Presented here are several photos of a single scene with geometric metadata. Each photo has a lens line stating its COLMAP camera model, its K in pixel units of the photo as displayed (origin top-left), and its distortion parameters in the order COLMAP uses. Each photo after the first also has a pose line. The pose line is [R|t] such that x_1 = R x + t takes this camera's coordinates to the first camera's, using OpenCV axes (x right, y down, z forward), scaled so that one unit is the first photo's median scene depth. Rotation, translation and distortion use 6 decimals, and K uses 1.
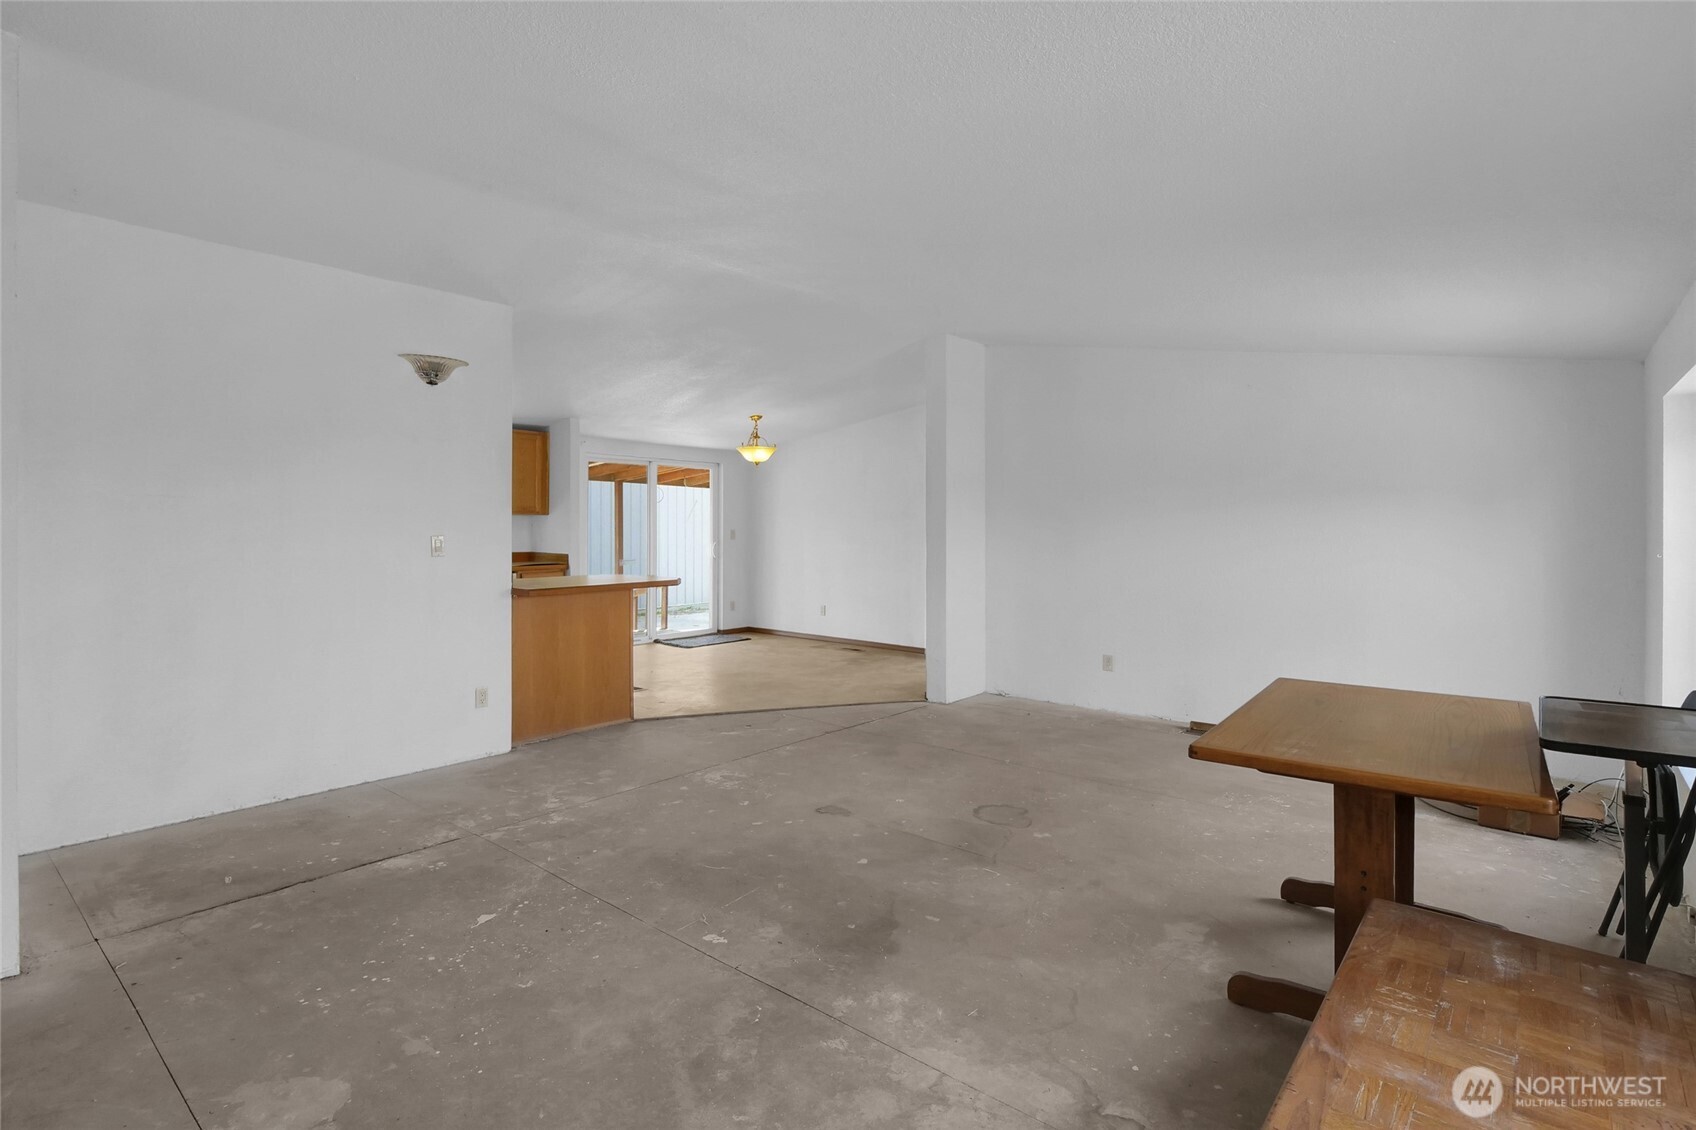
lens RADIAL K [[830.2, 0, 853.4], [0, 830.2, 539.7], [0, 0, 1]] dist [-0.010732, -0.000678]
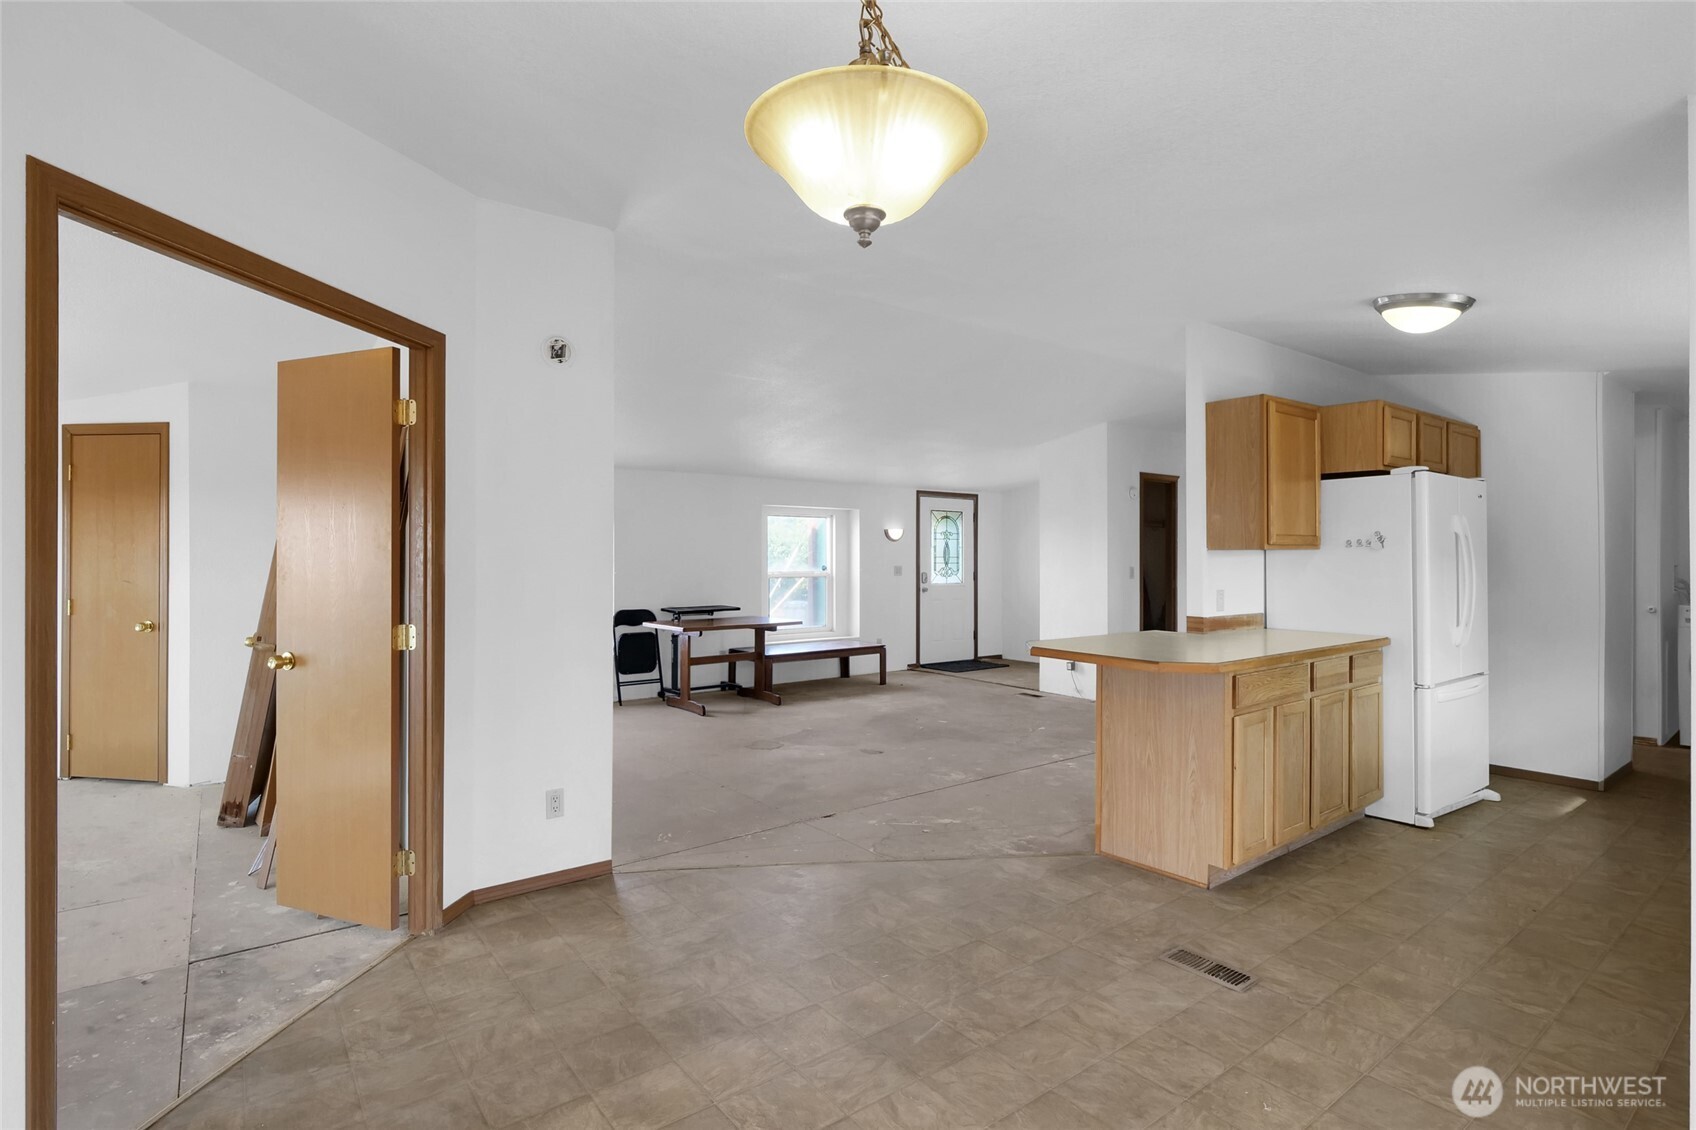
lens RADIAL K [[834.2, 0, 850.3], [0, 834.2, 553.6], [0, 0, 1]] dist [-0.013225, -0.000283]
pose [[-0.974703, -0.004673, 0.223453, -0.313245], [-0.000482, 0.999823, 0.018807, -0.054447], [-0.223502, 0.018223, -0.974533, 2.410828]]
